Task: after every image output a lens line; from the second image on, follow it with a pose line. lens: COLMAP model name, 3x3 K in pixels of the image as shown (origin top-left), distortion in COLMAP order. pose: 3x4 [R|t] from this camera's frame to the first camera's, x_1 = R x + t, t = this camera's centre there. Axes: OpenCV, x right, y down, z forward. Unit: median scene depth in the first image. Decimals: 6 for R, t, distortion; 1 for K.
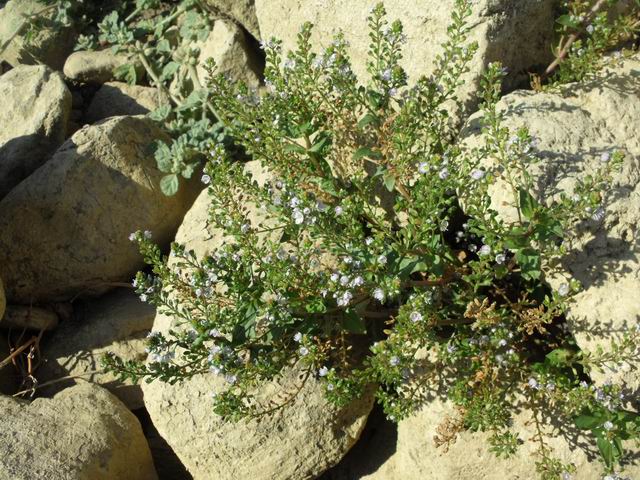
lens RADIAL K [[621.5, 0, 320.0], [0, 621.5, 240.0], [0, 0, 1]] dist [-0.183341, 0.027077]
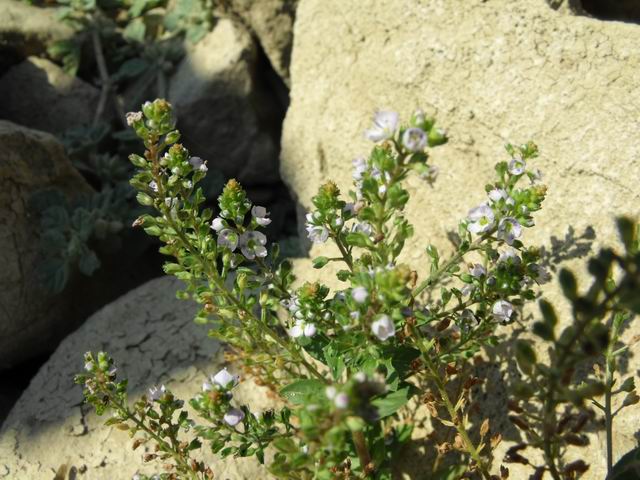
lens RADIAL K [[621.5, 0, 320.0], [0, 621.5, 240.0], [0, 0, 1]] dist [-0.183341, 0.027077]
pose [[0.951495, 0.294178, 0.090094, -0.062099], [-0.288094, 0.954686, -0.074677, -0.121819], [-0.107980, 0.045100, 0.993130, 0.363357]]
